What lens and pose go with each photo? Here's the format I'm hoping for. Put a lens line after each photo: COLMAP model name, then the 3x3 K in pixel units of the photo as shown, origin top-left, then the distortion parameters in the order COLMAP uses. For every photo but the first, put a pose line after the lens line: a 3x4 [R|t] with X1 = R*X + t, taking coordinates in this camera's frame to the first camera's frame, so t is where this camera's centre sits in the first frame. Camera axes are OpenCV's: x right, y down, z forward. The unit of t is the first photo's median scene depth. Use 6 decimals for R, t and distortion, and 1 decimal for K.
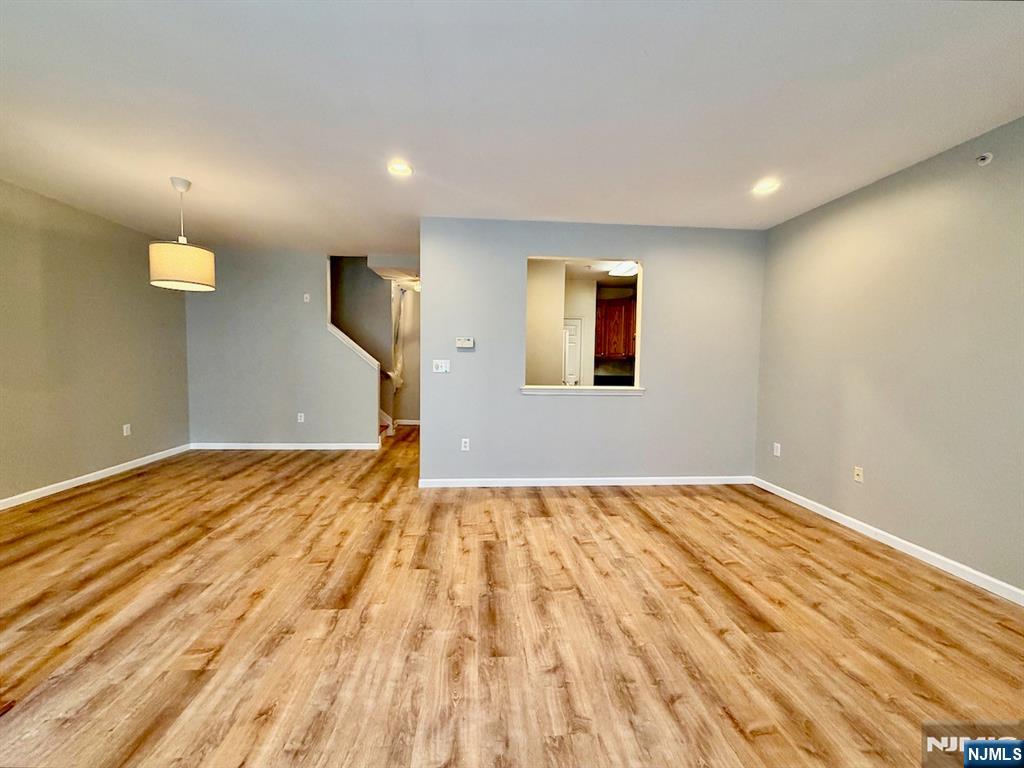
lens RADIAL K [[414.4, 0, 513.0], [0, 414.4, 387.9], [0, 0, 1]] dist [-0.000290, 0.000249]
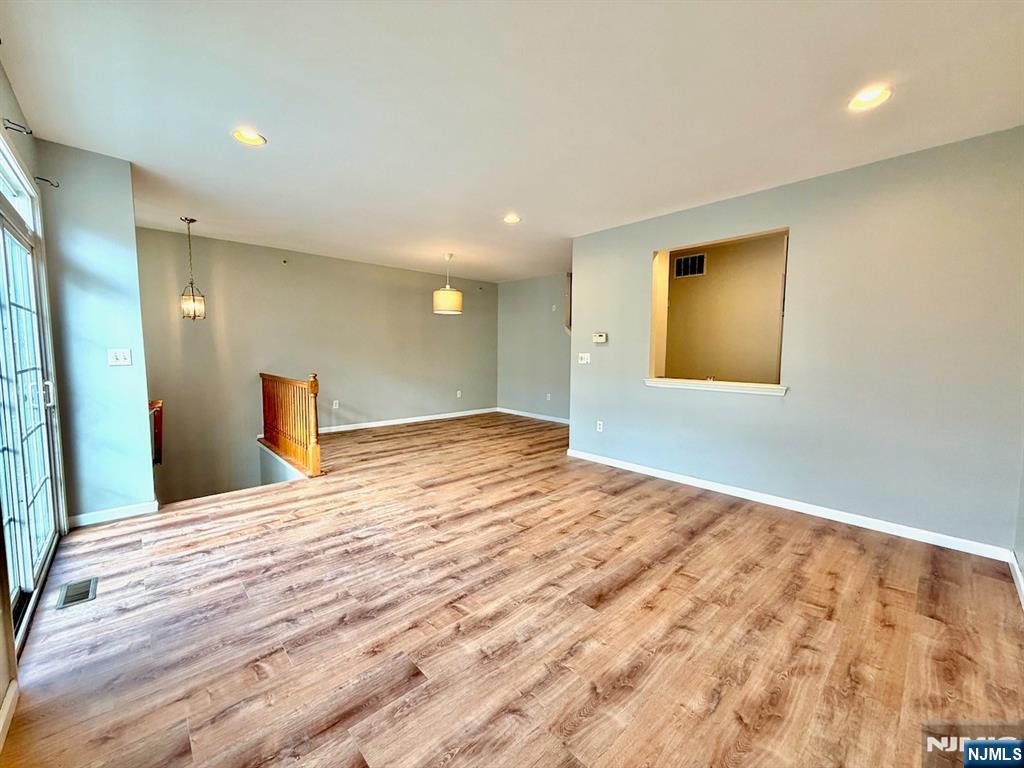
lens RADIAL K [[414.4, 0, 511.8], [0, 414.4, 384.7], [0, 0, 1]] dist [-0.000290, 0.000249]
pose [[0.618413, 0.055239, -0.783910, 0.890439], [-0.056551, 0.998068, 0.025718, 0.007313], [0.783816, 0.028426, 0.620342, 0.120604]]
